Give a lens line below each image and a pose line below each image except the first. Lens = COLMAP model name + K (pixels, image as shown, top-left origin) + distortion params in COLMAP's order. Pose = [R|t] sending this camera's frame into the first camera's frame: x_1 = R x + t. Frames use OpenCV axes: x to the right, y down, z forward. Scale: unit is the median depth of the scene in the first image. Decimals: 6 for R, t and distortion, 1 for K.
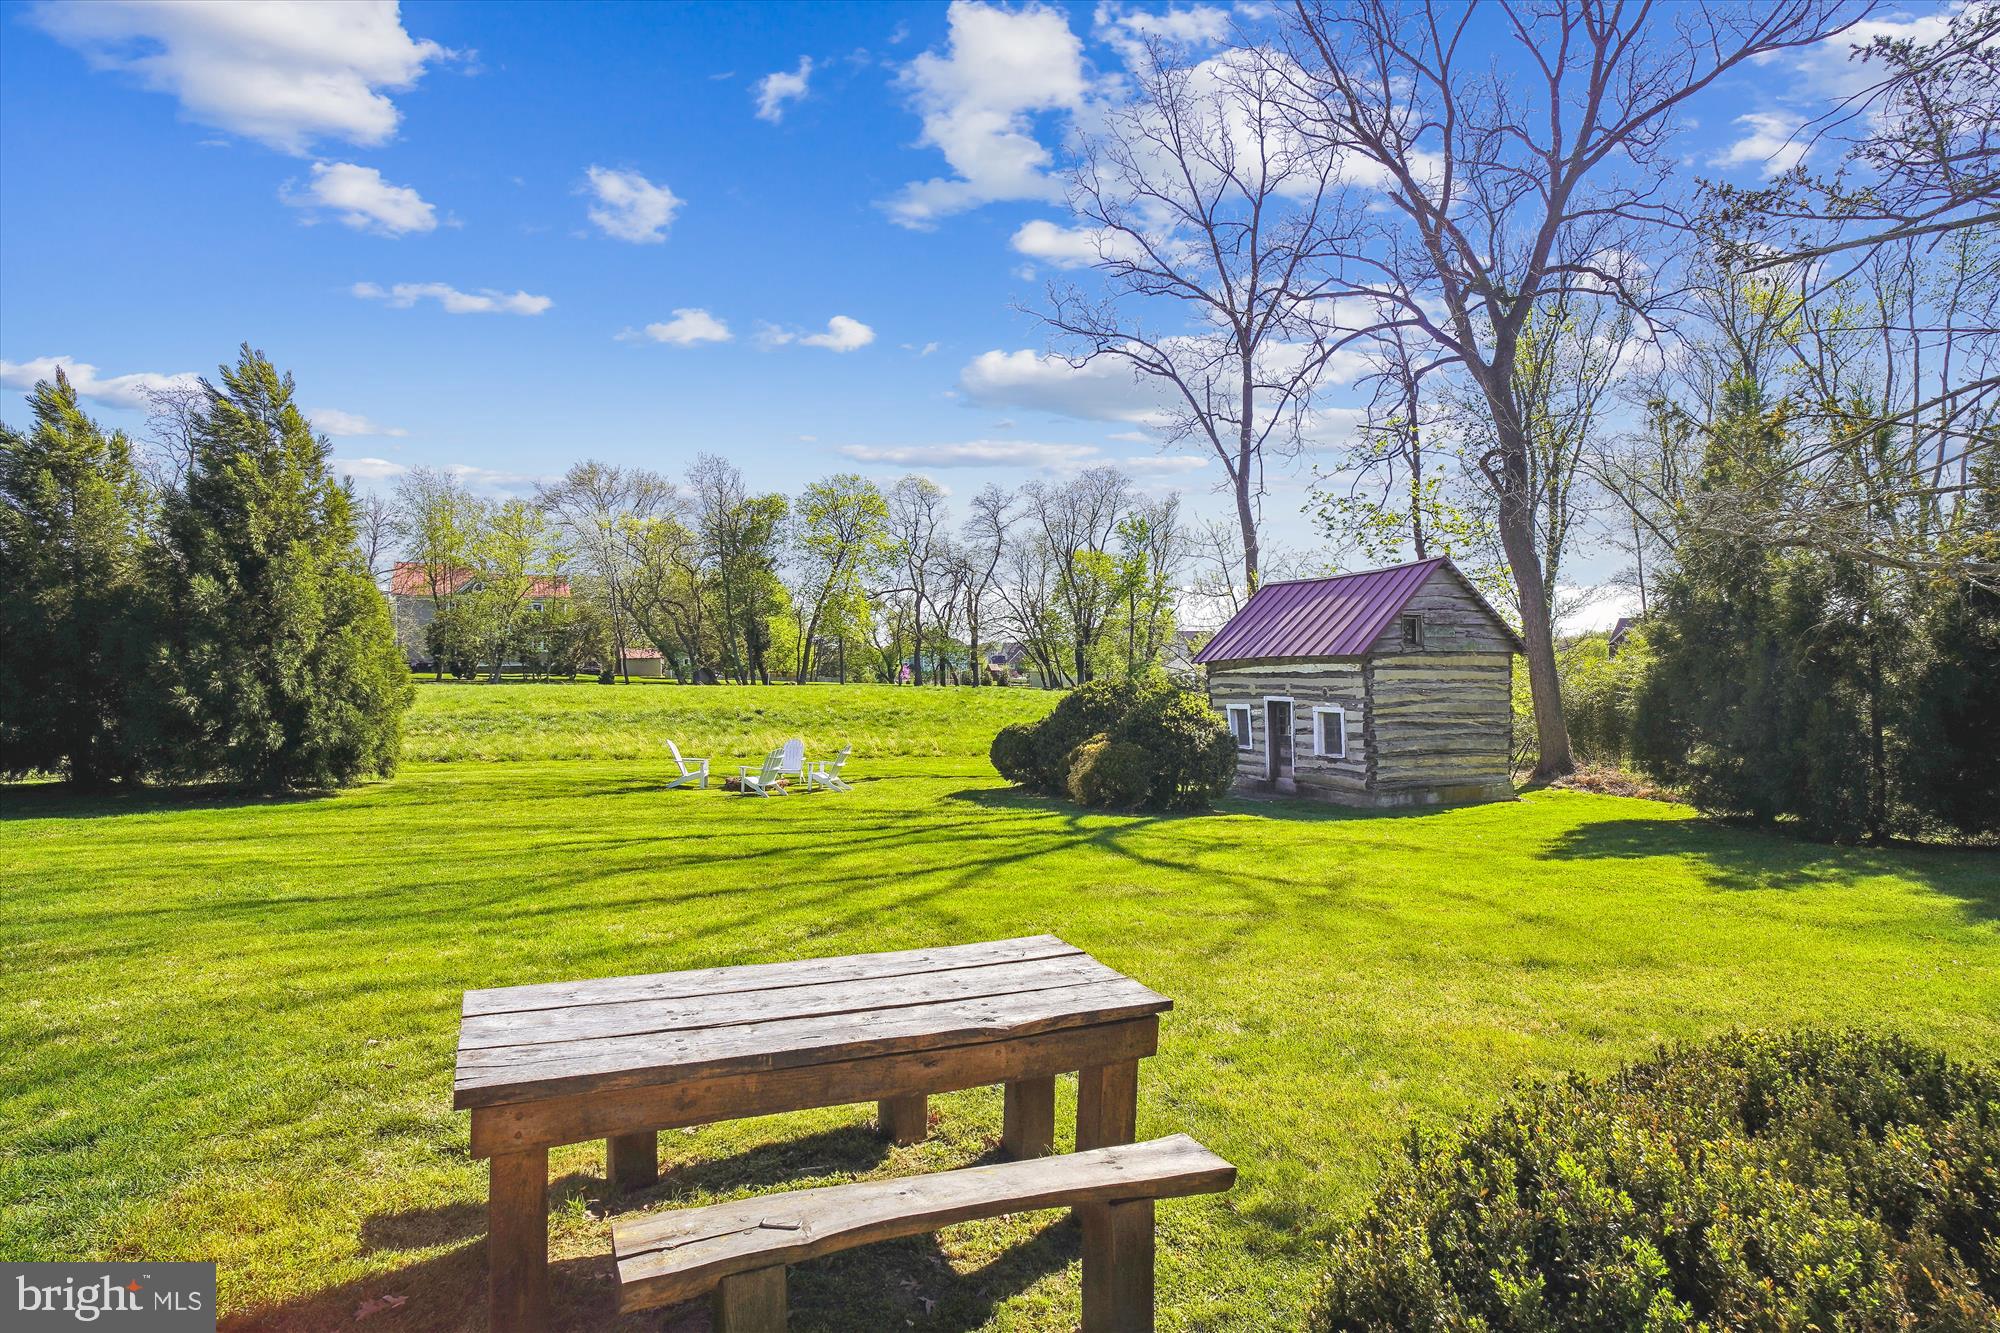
lens RADIAL K [[1105.7, 0, 996.9], [0, 1105.7, 665.1], [0, 0, 1]] dist [-0.028190, -0.000487]
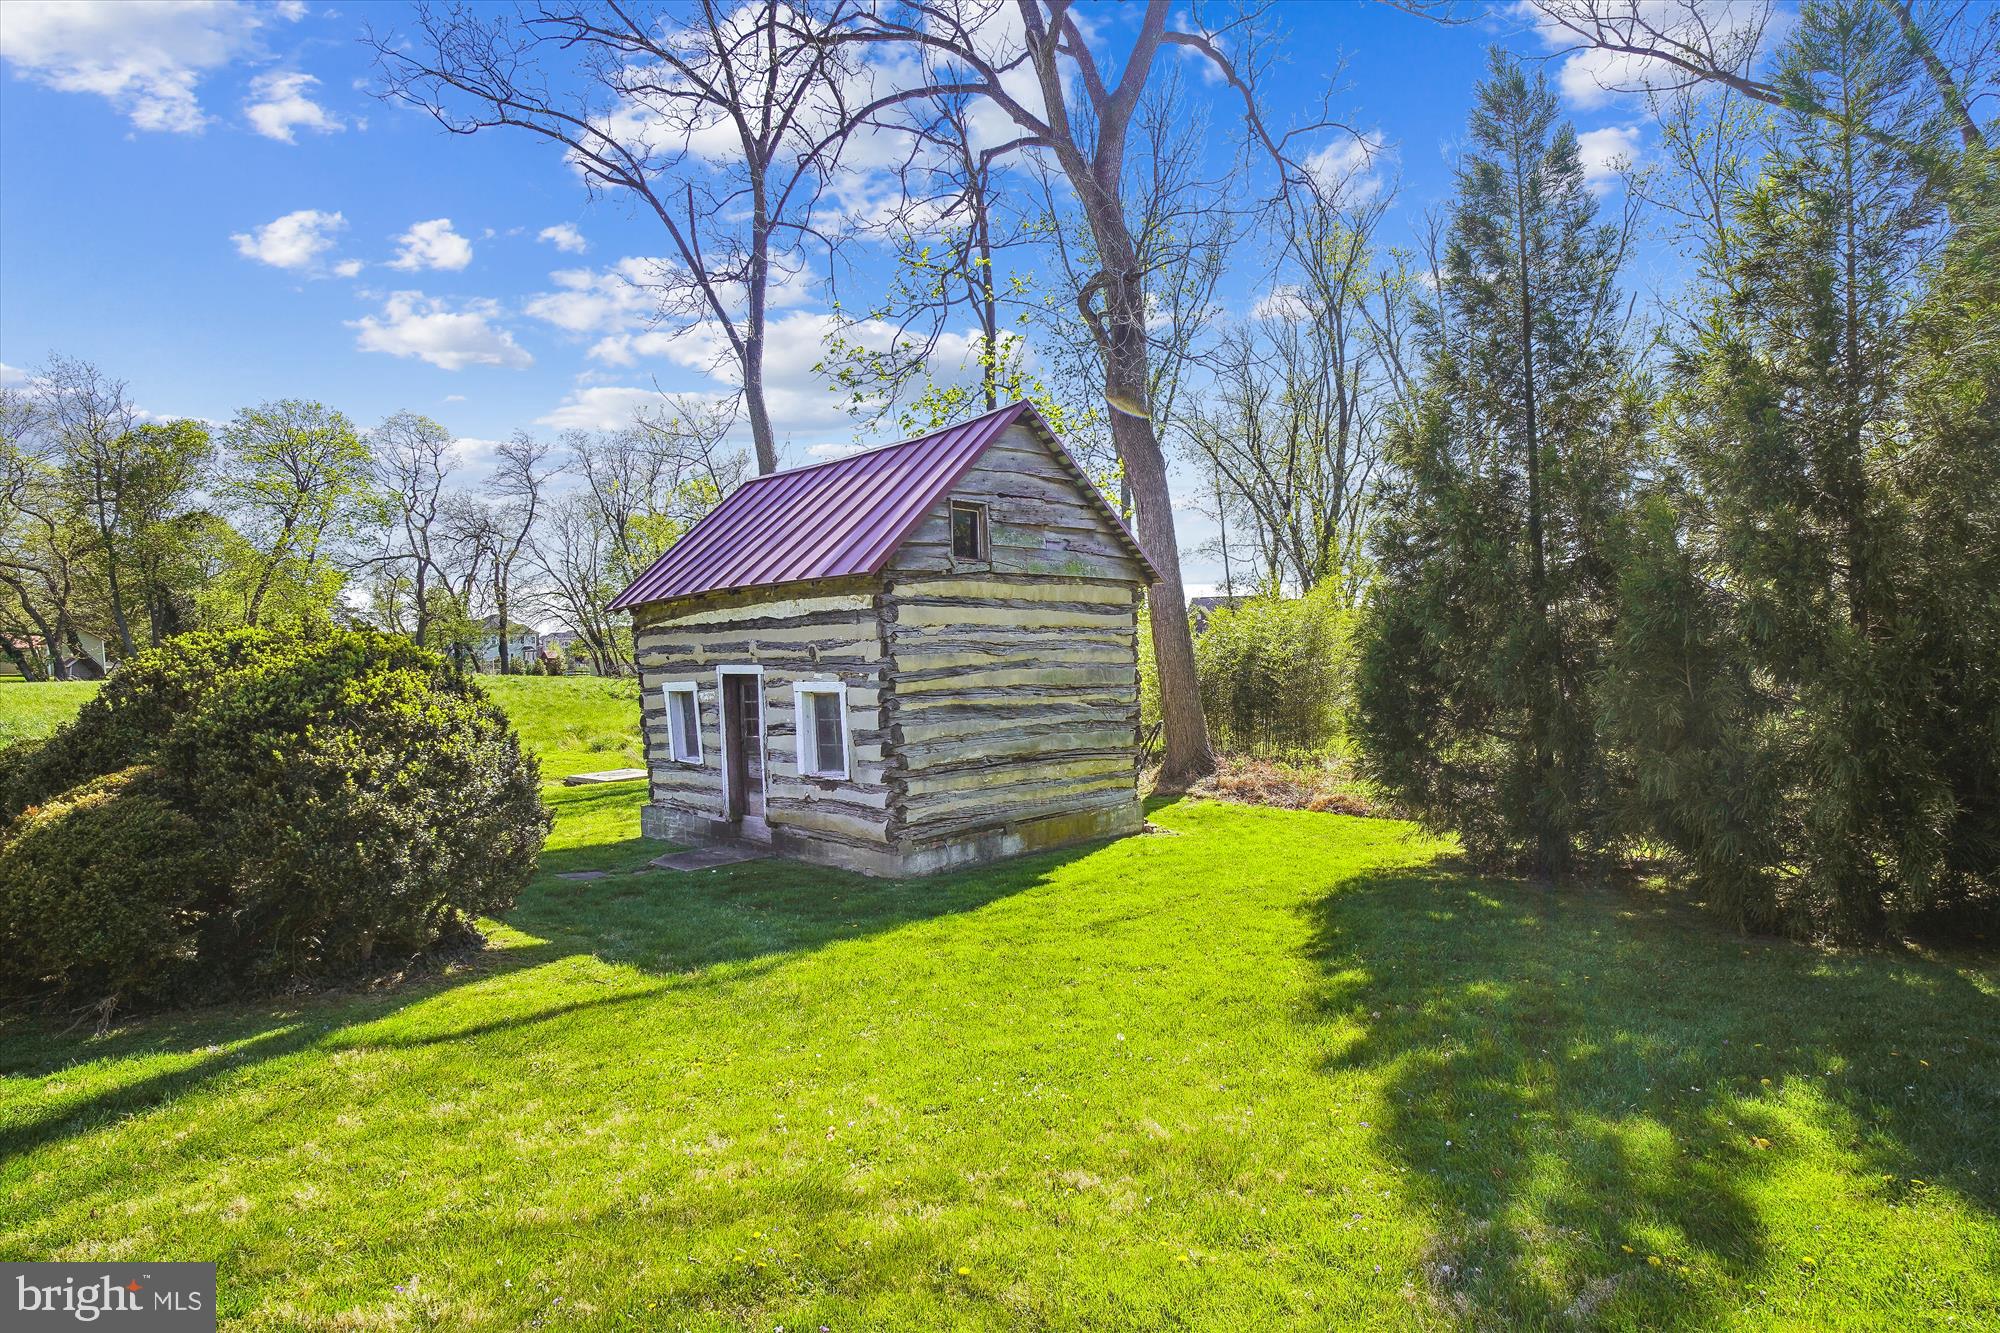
lens RADIAL K [[1105.7, 0, 988.8], [0, 1105.7, 662.9], [0, 0, 1]] dist [-0.028190, -0.000487]
pose [[0.942035, -0.020640, 0.334879, 0.199190], [0.017368, 0.999768, 0.012764, 0.023716], [-0.335065, -0.006208, 0.942175, 0.478304]]
